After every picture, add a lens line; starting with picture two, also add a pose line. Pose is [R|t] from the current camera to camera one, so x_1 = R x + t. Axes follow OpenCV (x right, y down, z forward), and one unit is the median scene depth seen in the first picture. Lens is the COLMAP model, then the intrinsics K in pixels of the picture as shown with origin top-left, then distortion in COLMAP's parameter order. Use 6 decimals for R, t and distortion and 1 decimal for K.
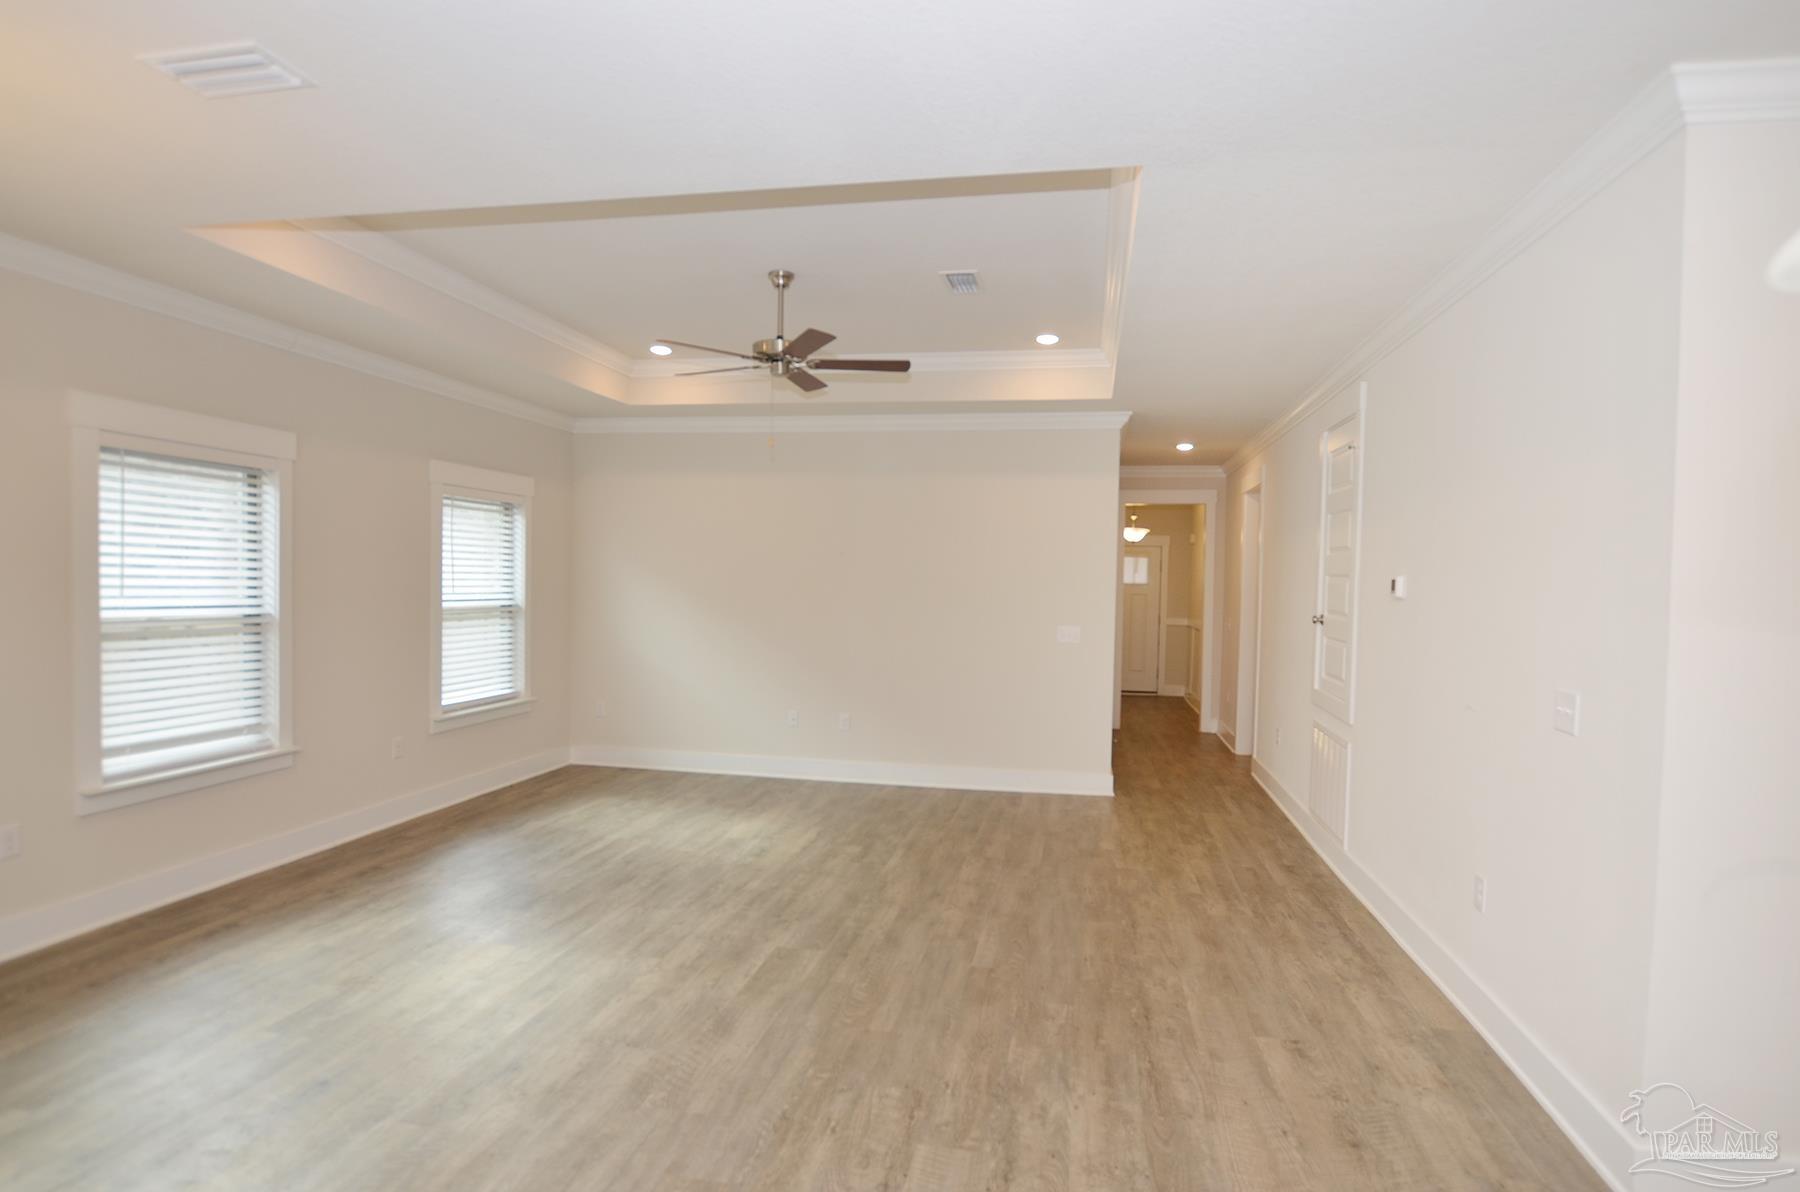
lens RADIAL K [[940.7, 0, 922.7], [0, 940.7, 607.5], [0, 0, 1]] dist [-0.026230, 0.000702]
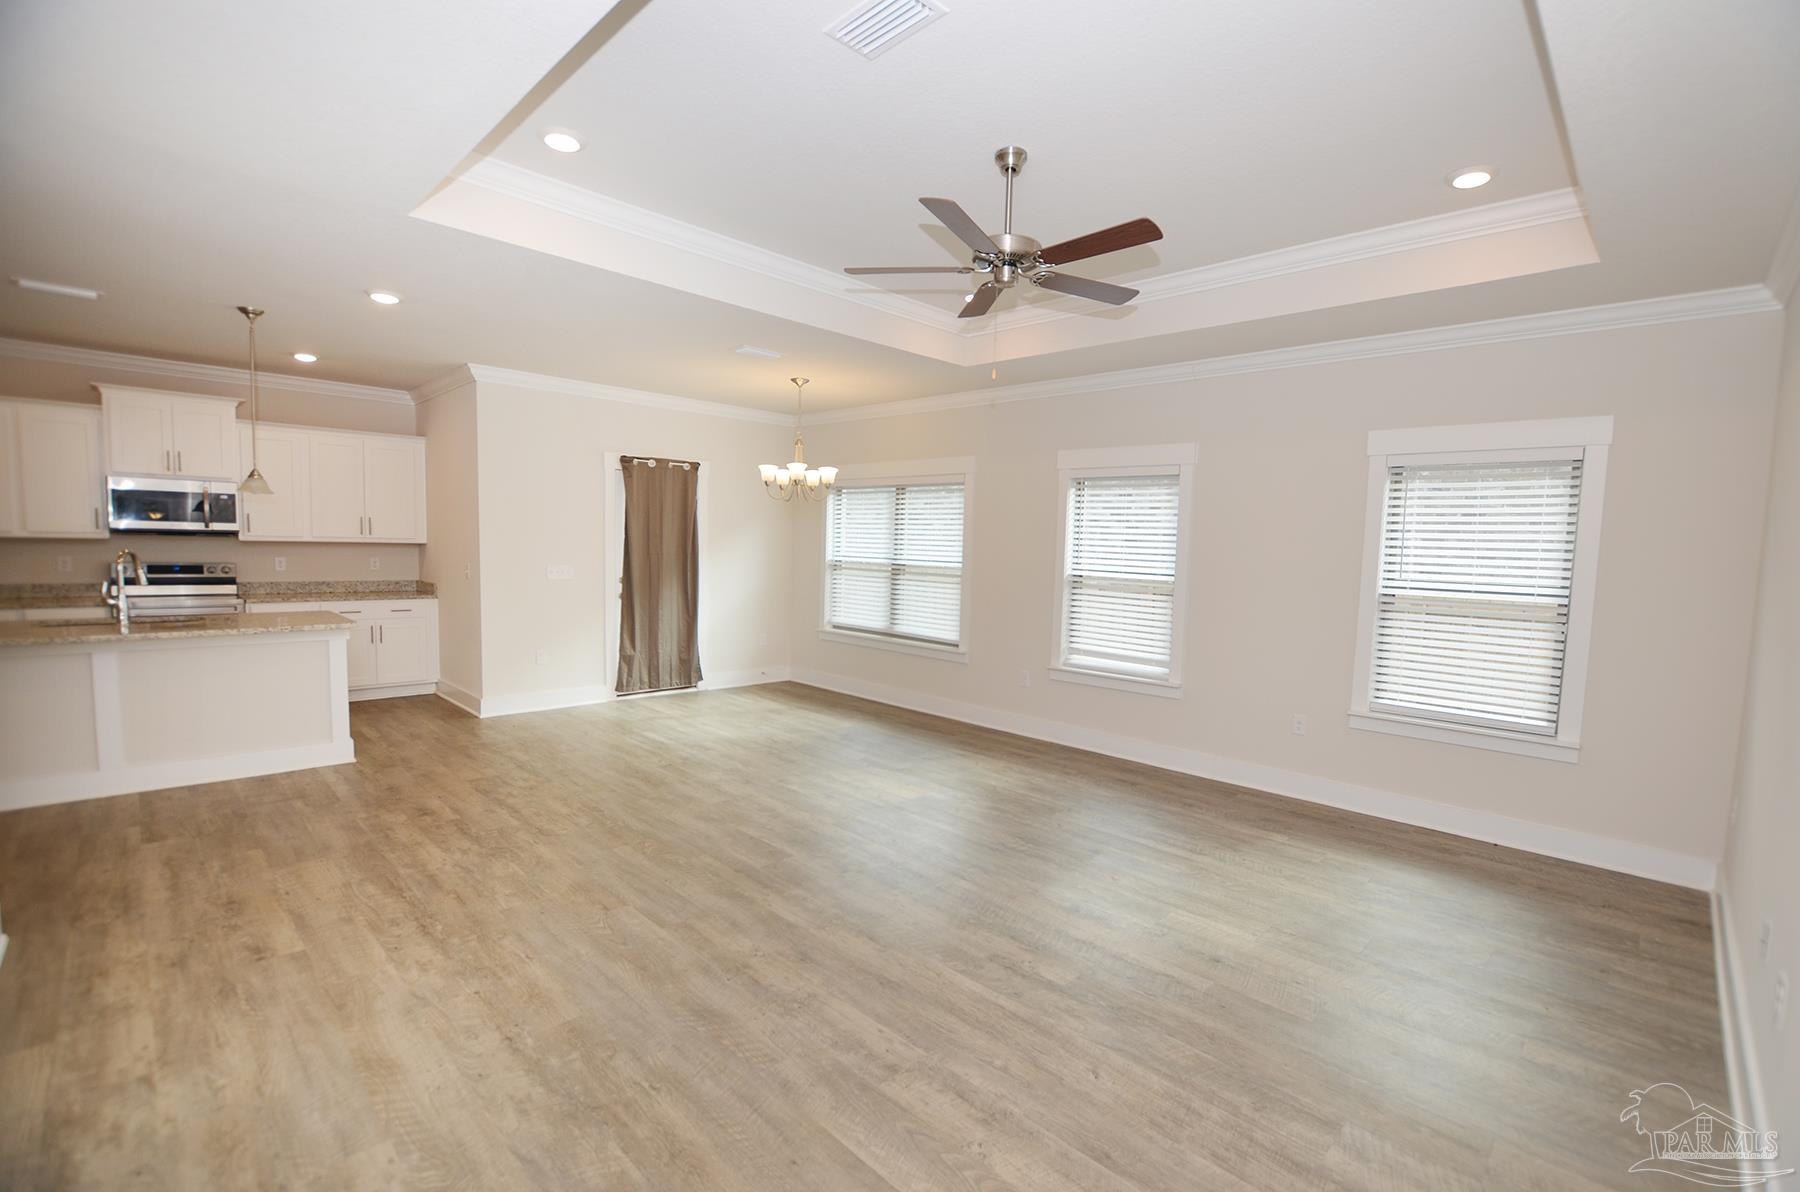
lens RADIAL K [[787.3, 0, 926.0], [0, 787.3, 611.4], [0, 0, 1]] dist [-0.024152, -0.000349]
pose [[-0.558132, 0.034672, -0.829028, 0.489170], [-0.063570, 0.994403, 0.084386, -0.026704], [0.827314, 0.099800, -0.552804, 1.468445]]
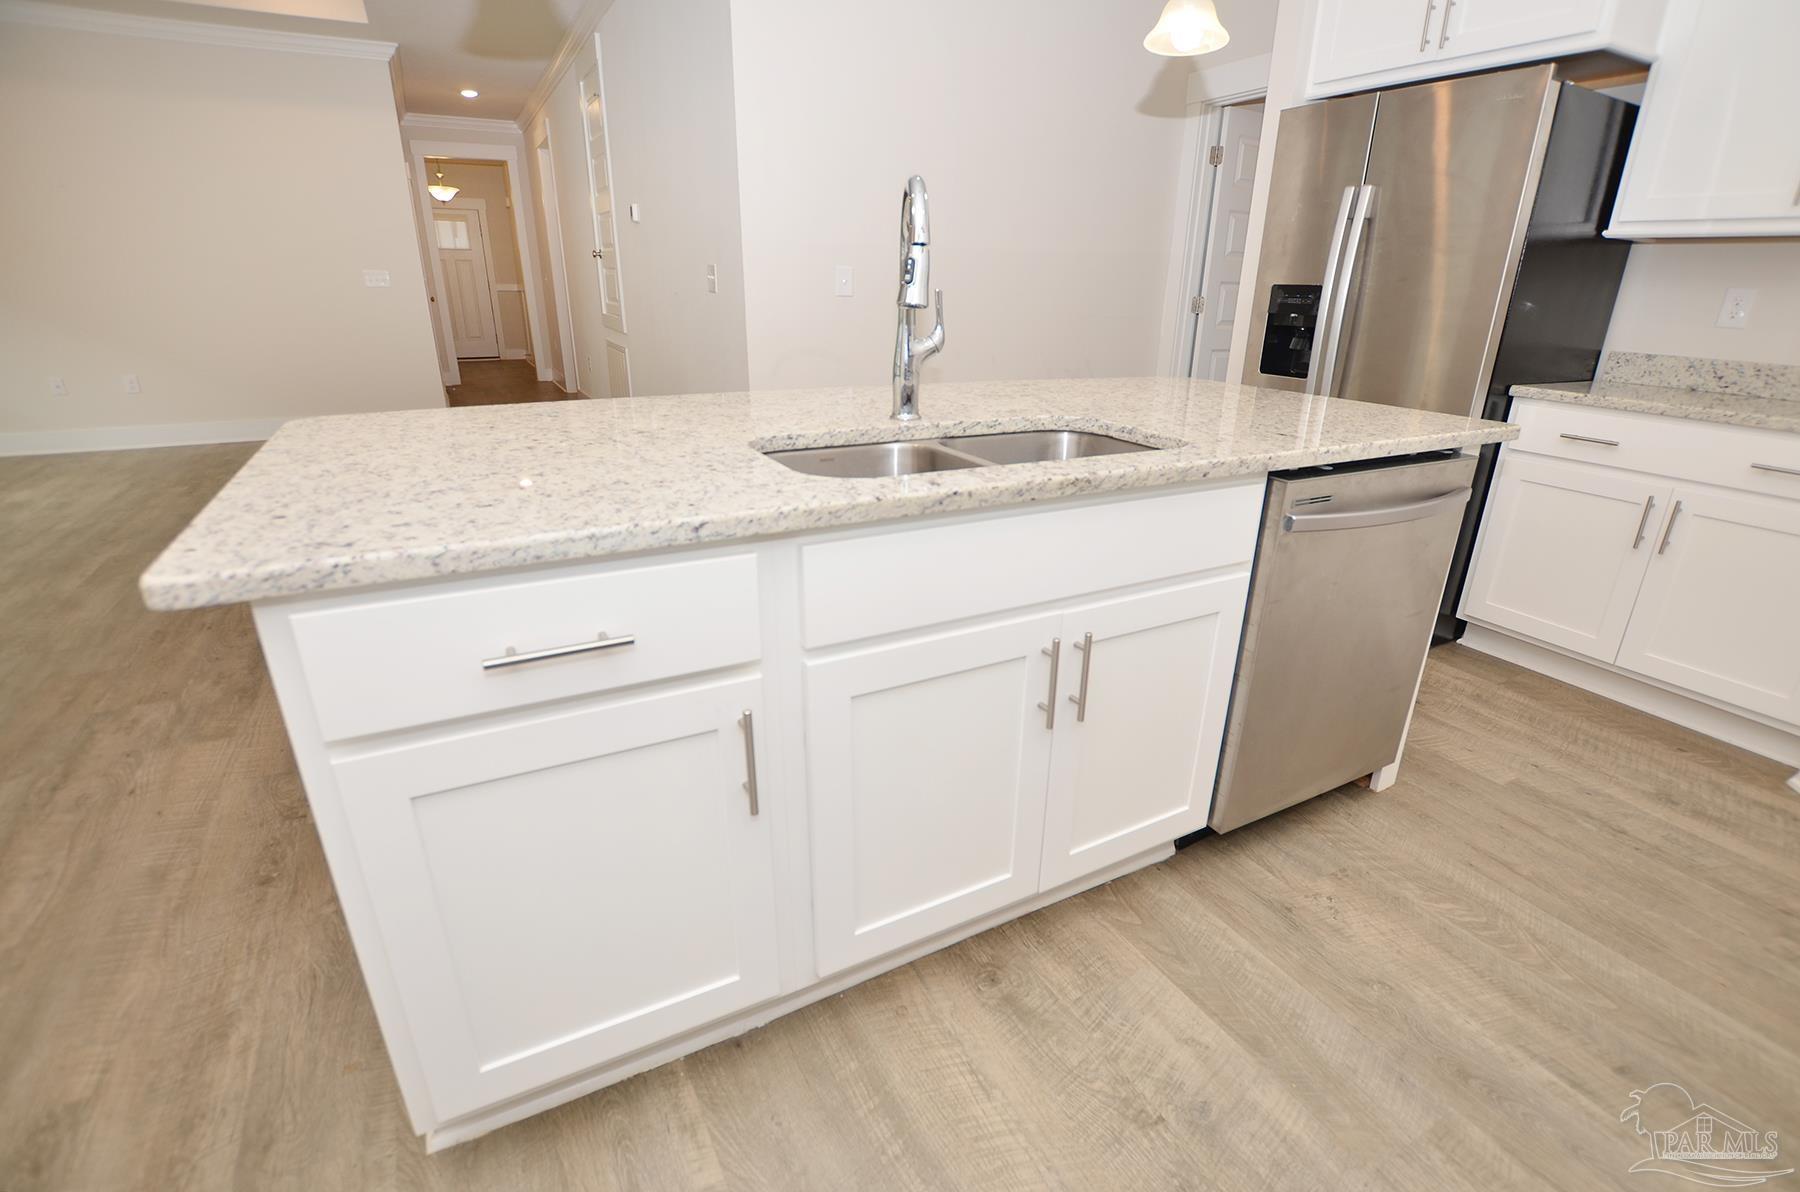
lens RADIAL K [[830.6, 0, 928.5], [0, 830.6, 617.4], [0, 0, 1]] dist [-0.027906, 0.000786]
pose [[0.774218, -0.239348, 0.585918, 0.011304], [0.012178, 0.931201, 0.364303, 0.089774], [-0.632802, -0.274915, 0.723867, -0.257811]]
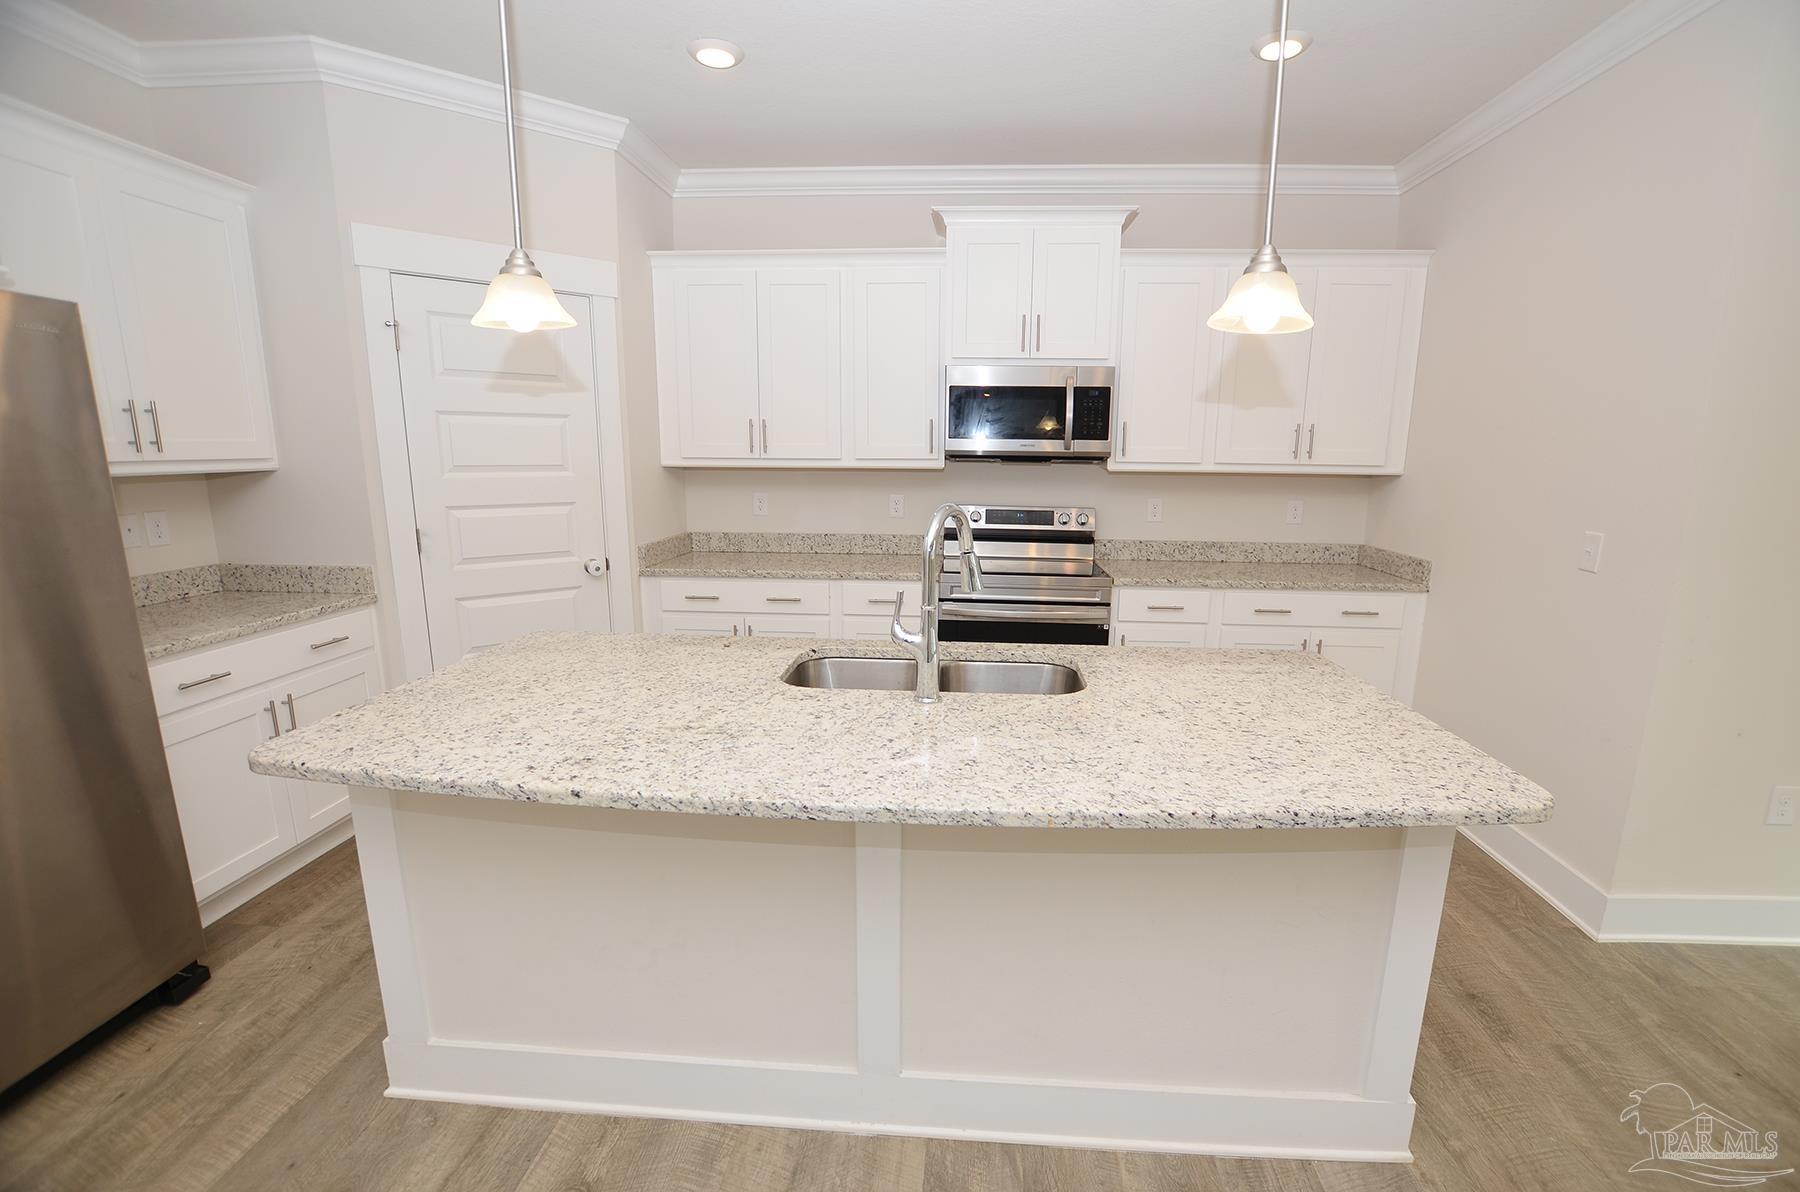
lens RADIAL K [[791.6, 0, 925.7], [0, 791.6, 610.0], [0, 0, 1]] dist [-0.037110, 0.007165]
pose [[-0.993951, -0.007411, -0.109578, 0.292511], [-0.031607, 0.974814, 0.220767, 0.010335], [0.105182, 0.222894, -0.969152, 0.431923]]
